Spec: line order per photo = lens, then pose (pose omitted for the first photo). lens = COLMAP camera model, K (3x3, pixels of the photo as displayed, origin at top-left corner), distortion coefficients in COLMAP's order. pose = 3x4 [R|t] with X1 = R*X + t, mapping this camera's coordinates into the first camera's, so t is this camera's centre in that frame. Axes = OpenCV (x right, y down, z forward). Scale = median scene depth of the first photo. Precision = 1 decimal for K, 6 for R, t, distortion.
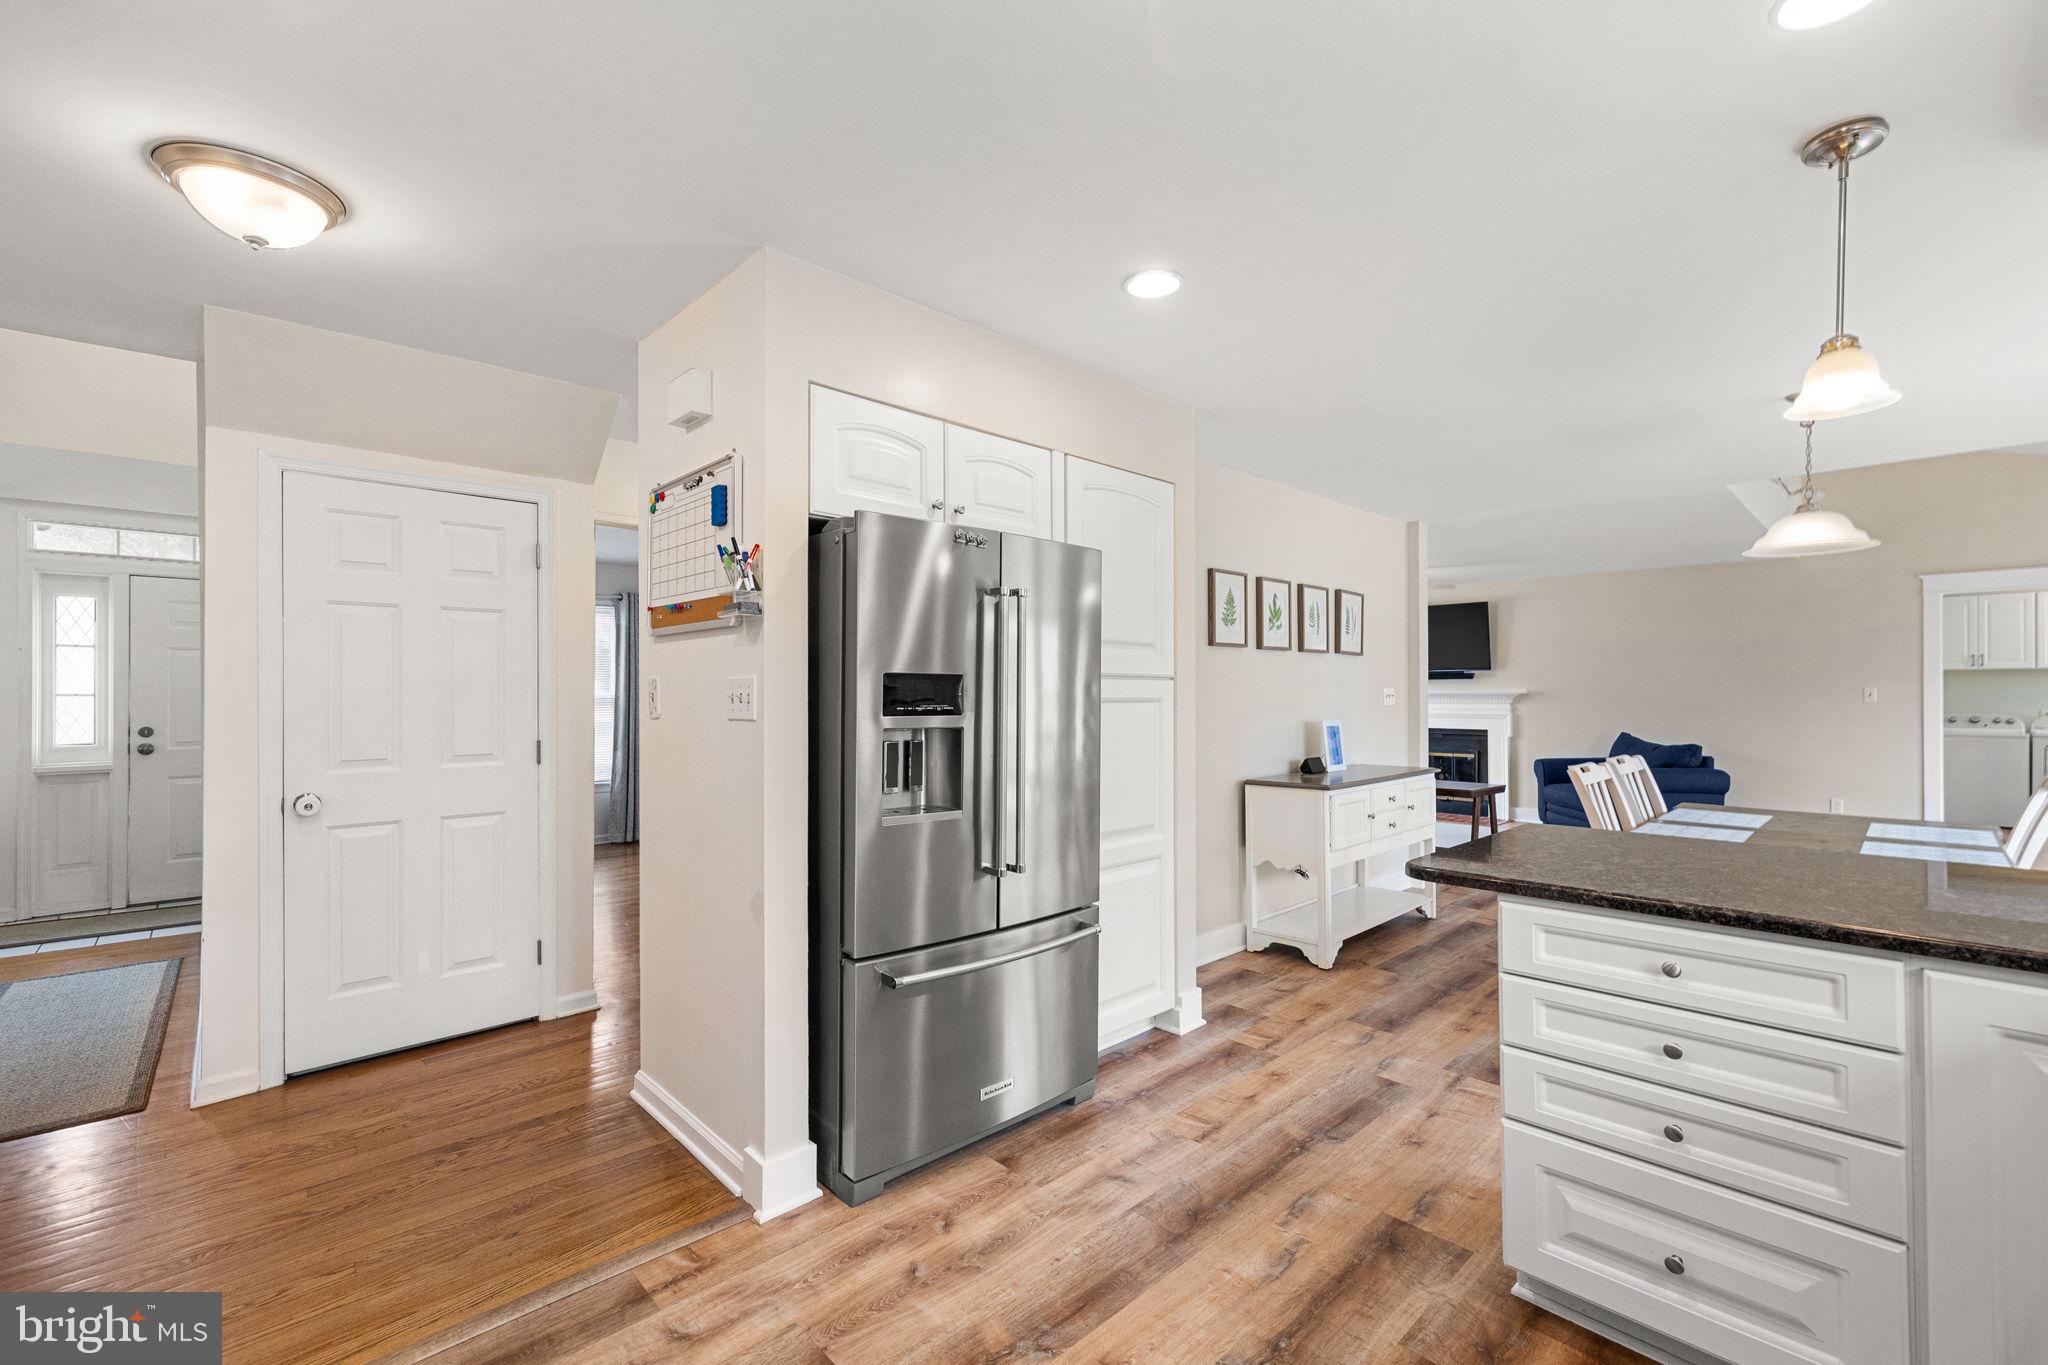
lens RADIAL K [[864.1, 0, 1013.5], [0, 864.1, 691.1], [0, 0, 1]] dist [-0.000142, -0.000098]
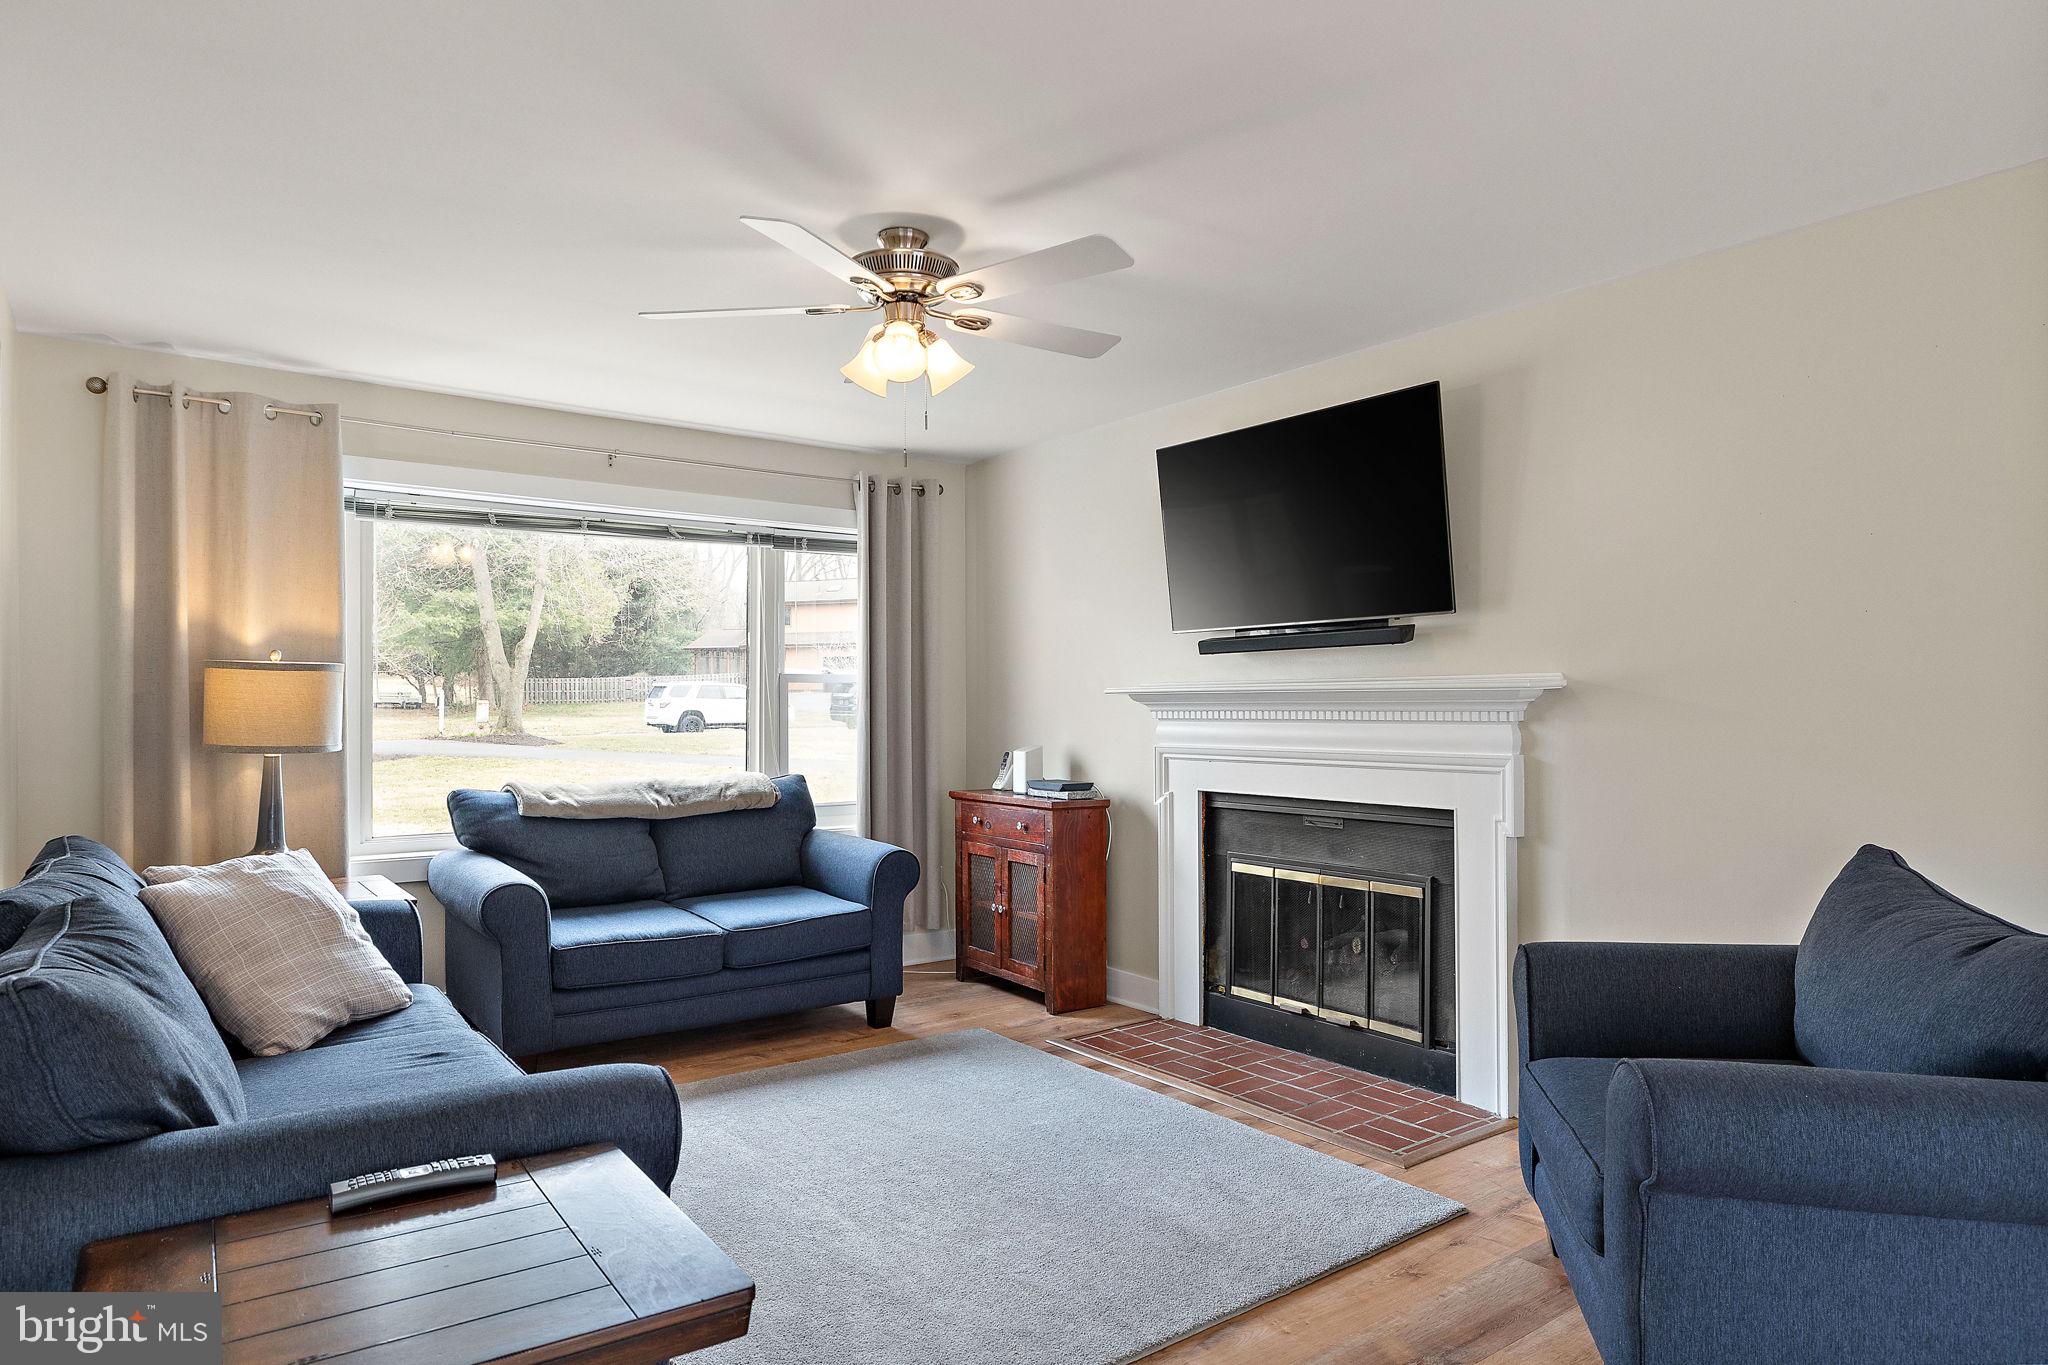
lens RADIAL K [[1230.6, 0, 997.8], [0, 1230.6, 685.8], [0, 0, 1]] dist [0.000211, 0.000105]
pose [[0.990729, -0.007108, -0.135669, 0.458624], [0.005408, 0.999902, -0.012899, 0.006236], [0.135747, 0.012045, 0.990670, 0.562703]]
